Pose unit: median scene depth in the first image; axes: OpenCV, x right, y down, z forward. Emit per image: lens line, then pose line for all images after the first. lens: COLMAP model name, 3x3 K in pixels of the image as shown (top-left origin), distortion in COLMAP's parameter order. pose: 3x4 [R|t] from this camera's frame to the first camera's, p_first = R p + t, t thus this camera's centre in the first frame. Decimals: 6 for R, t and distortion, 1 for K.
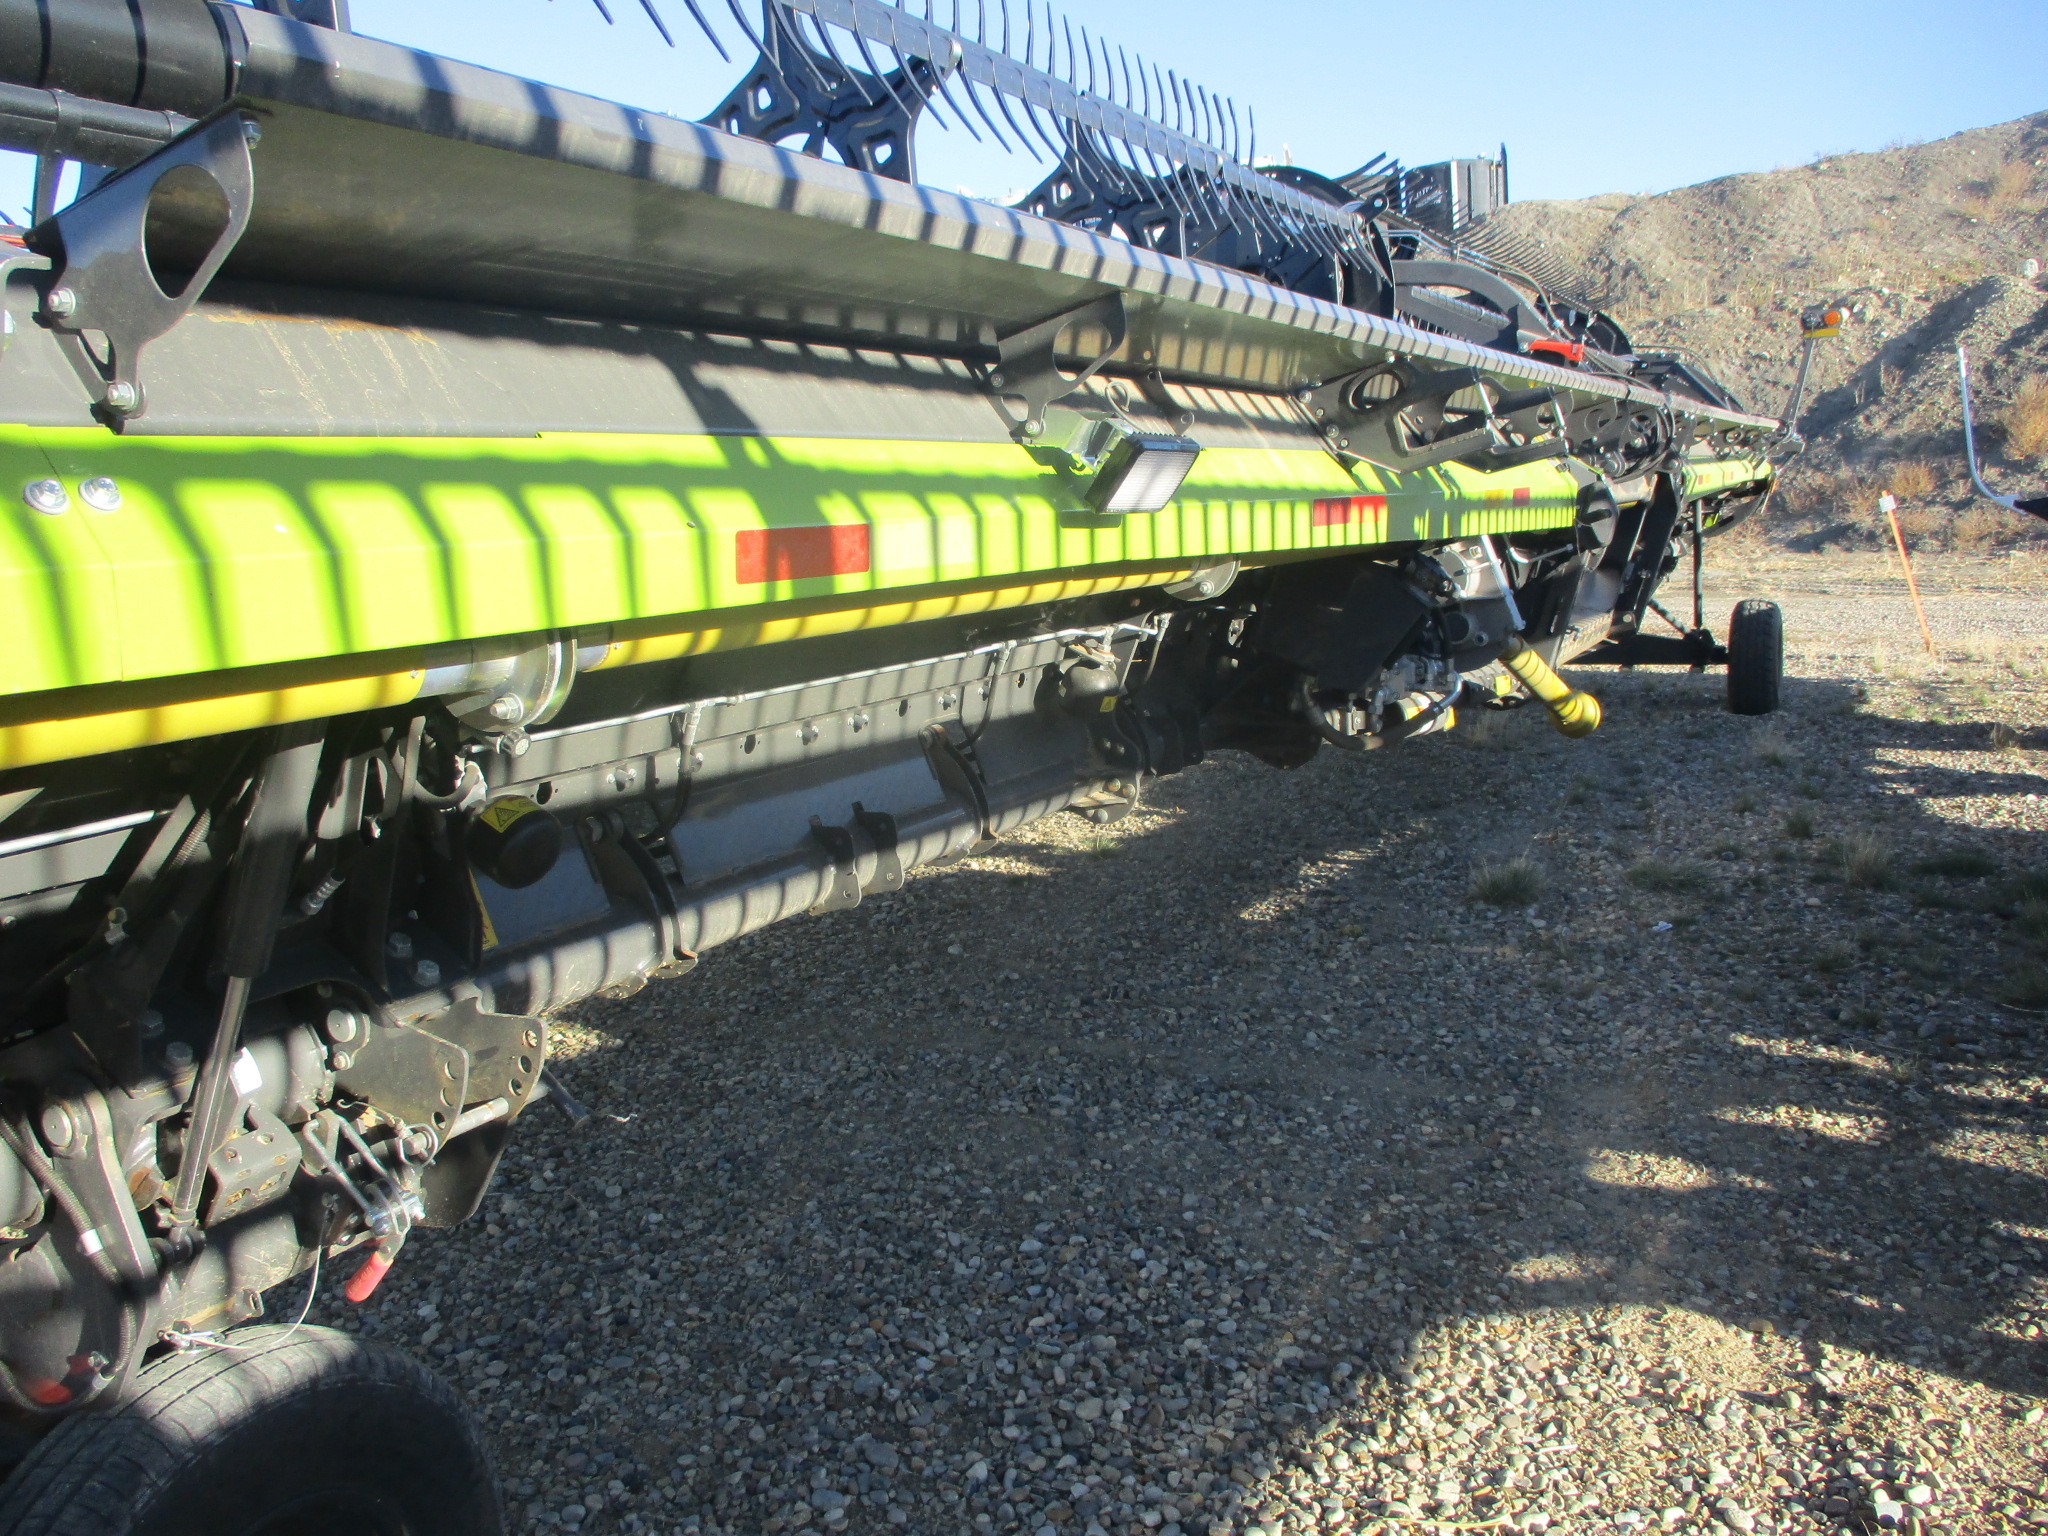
lens RADIAL K [[1647.8, 0, 1024.0], [0, 1647.8, 768.0], [0, 0, 1]] dist [-0.044561, 0.009587]
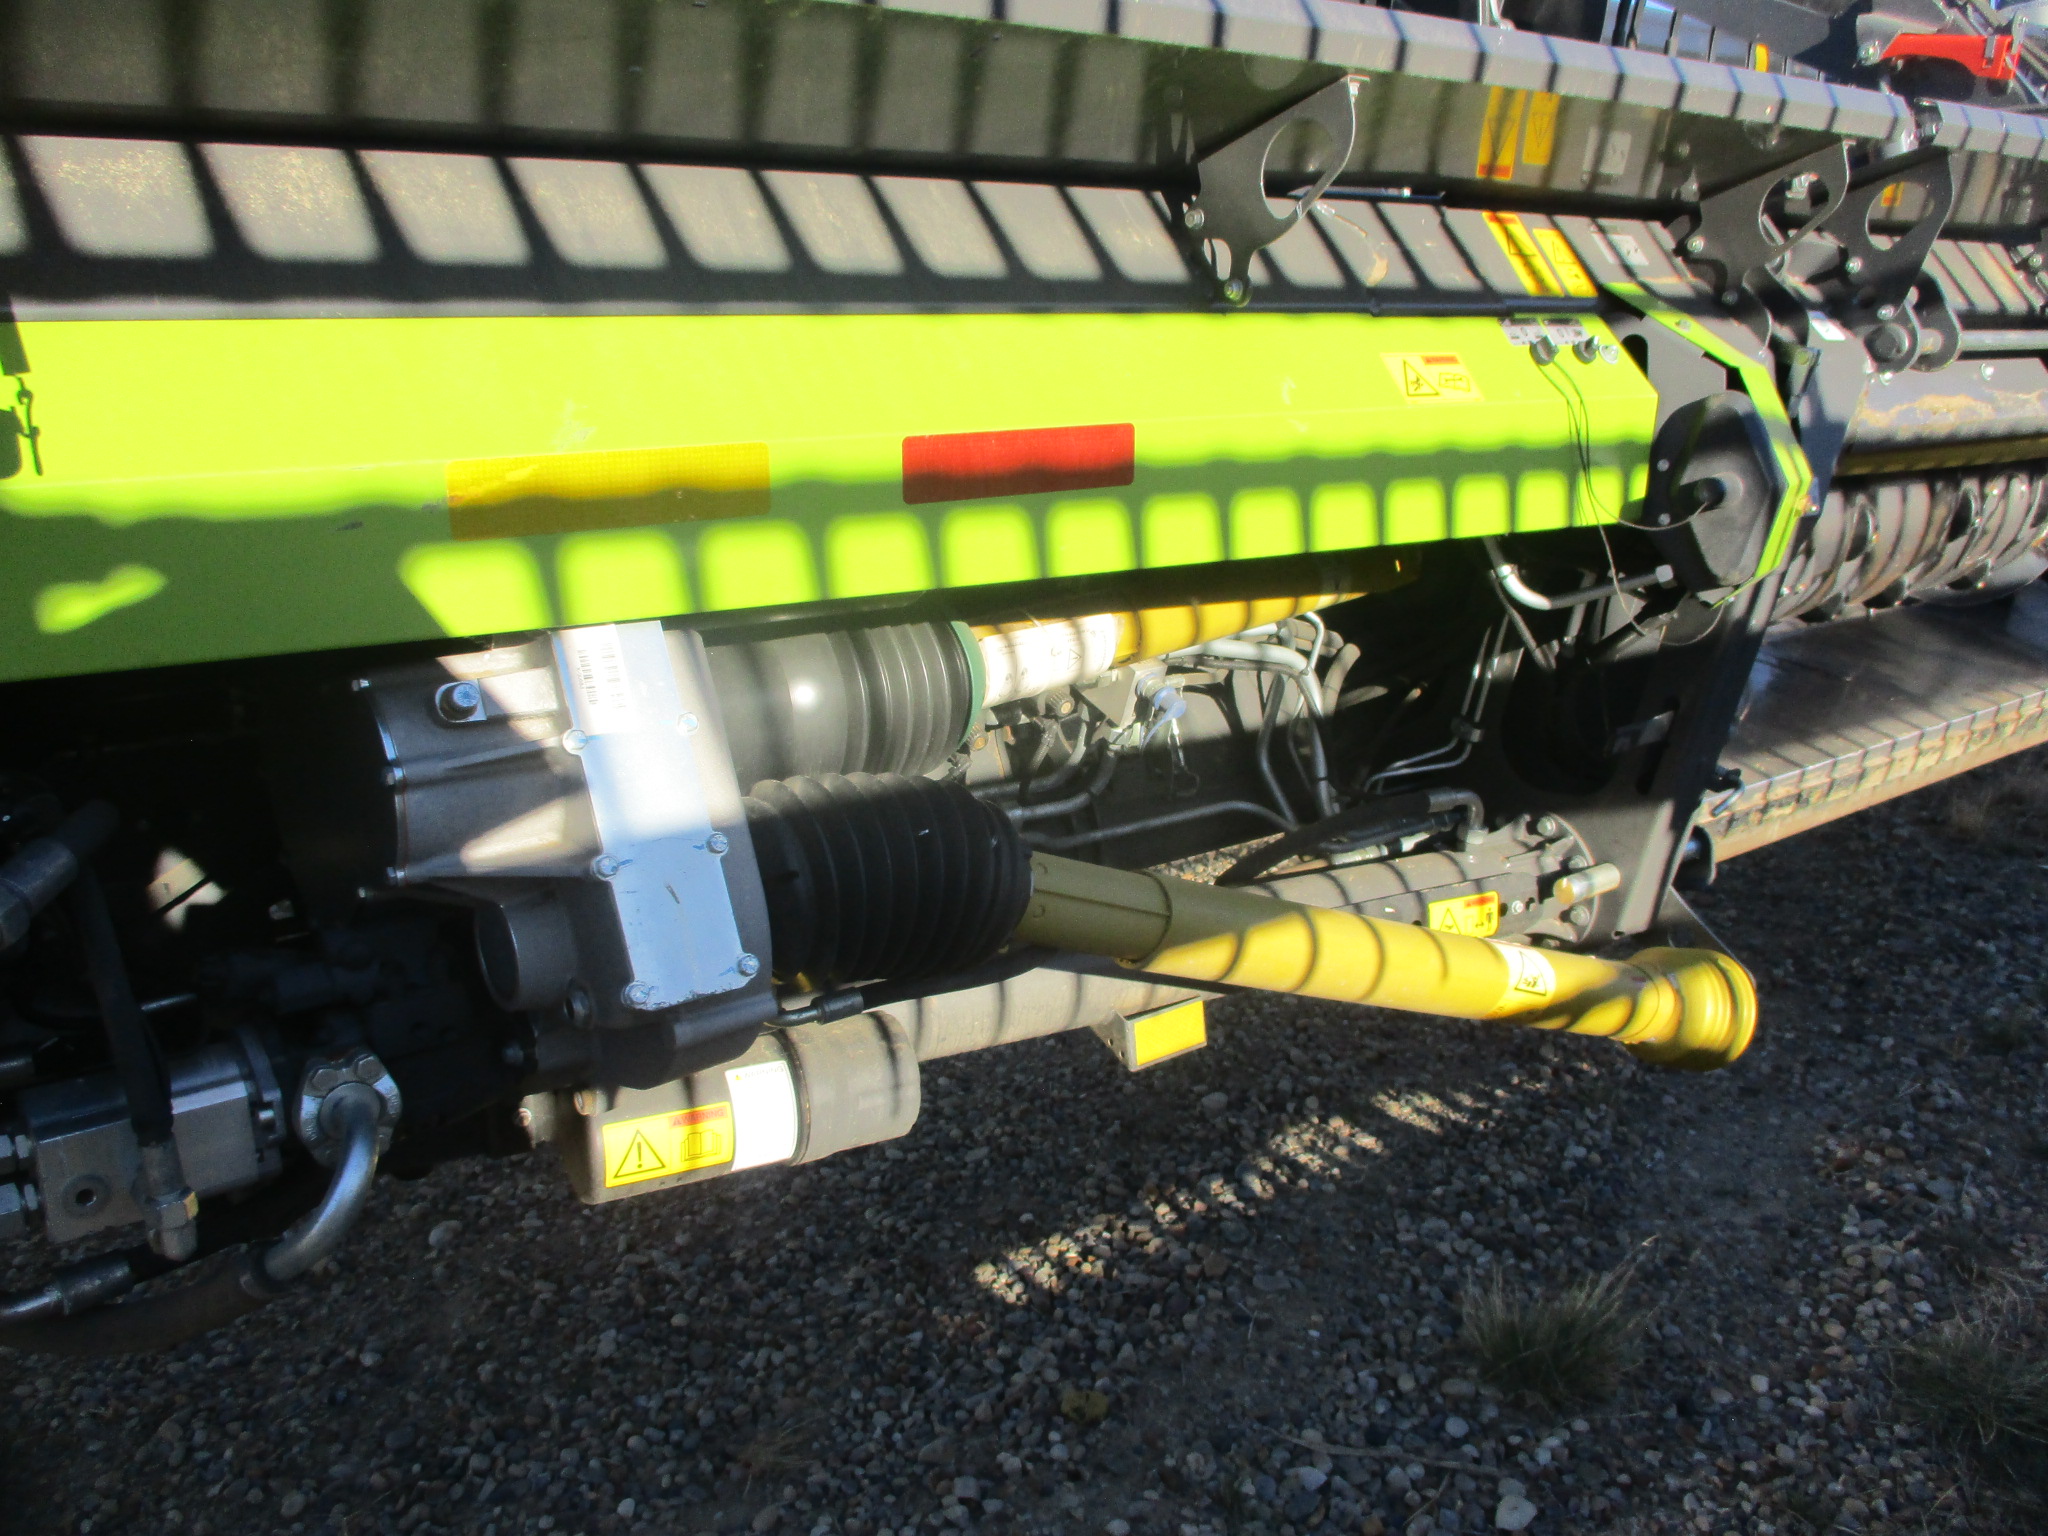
lens RADIAL K [[1540.3, 0, 1024.0], [0, 1540.3, 768.0], [0, 0, 1]] dist [-0.066865, -0.000858]
pose [[0.893463, 0.106050, -0.436438, 0.558765], [-0.067205, 0.992351, 0.103551, -0.186719], [0.444081, -0.063188, 0.893756, 1.012312]]
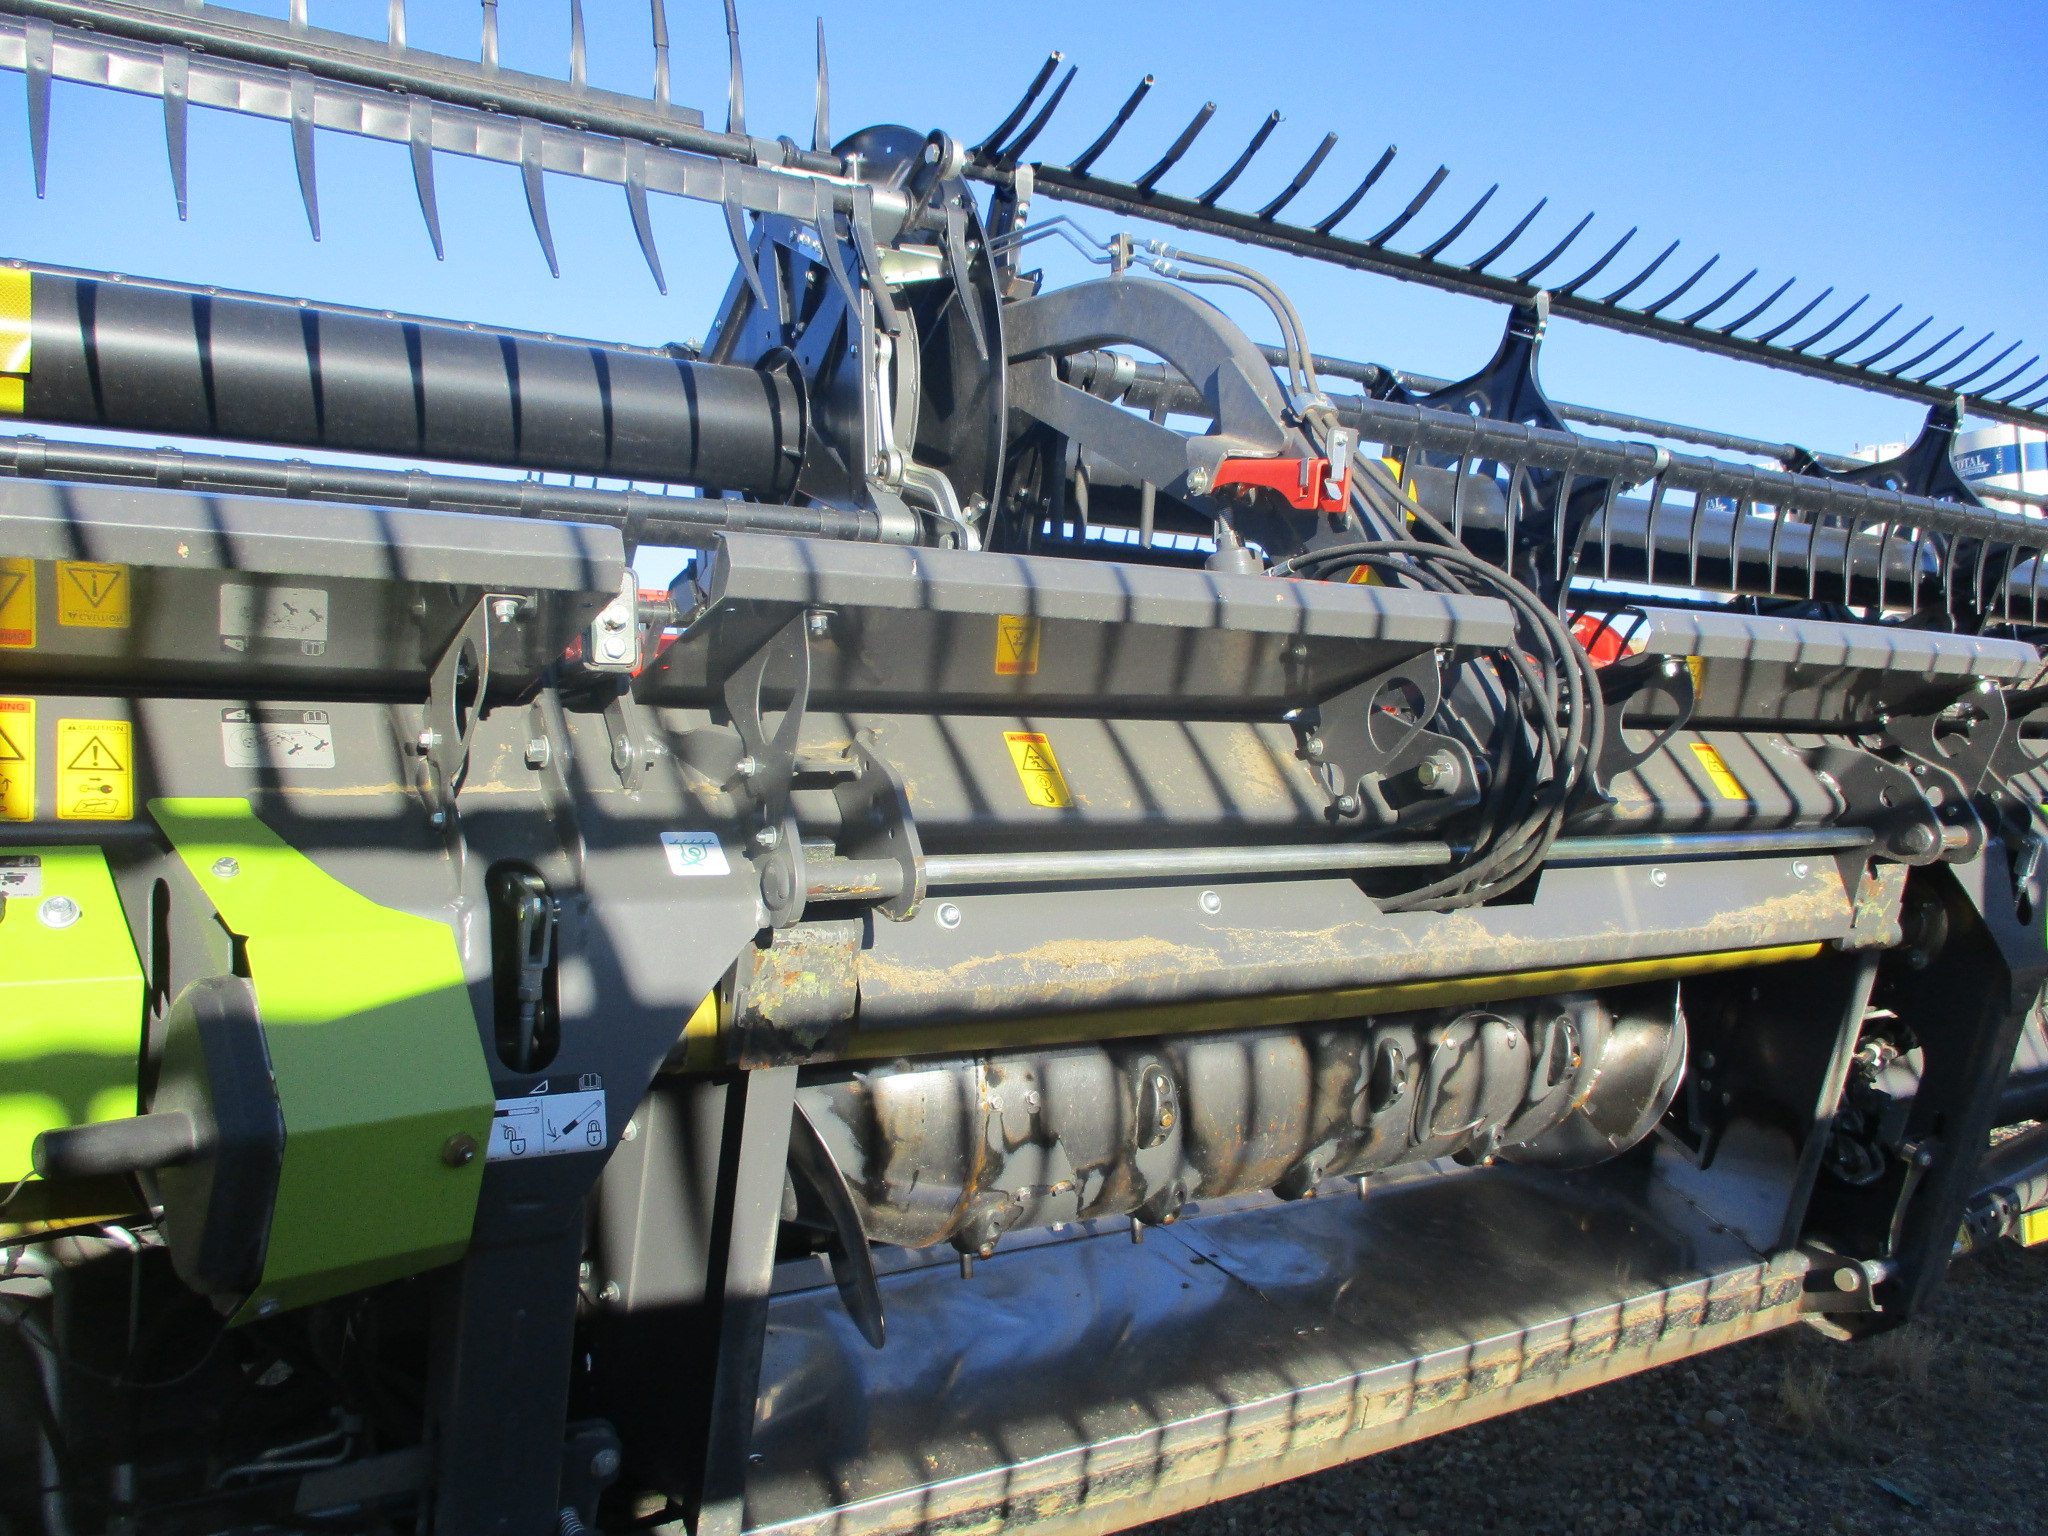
lens RADIAL K [[1181.9, 0, 1024.6], [0, 1181.9, 829.7], [0, 0, 1]] dist [-0.020508, 0.001480]
pose [[0.797709, -0.036993, -0.601908, 0.739715], [-0.083987, 0.981574, -0.171635, -0.248774], [0.597166, 0.187467, 0.779903, 1.334552]]
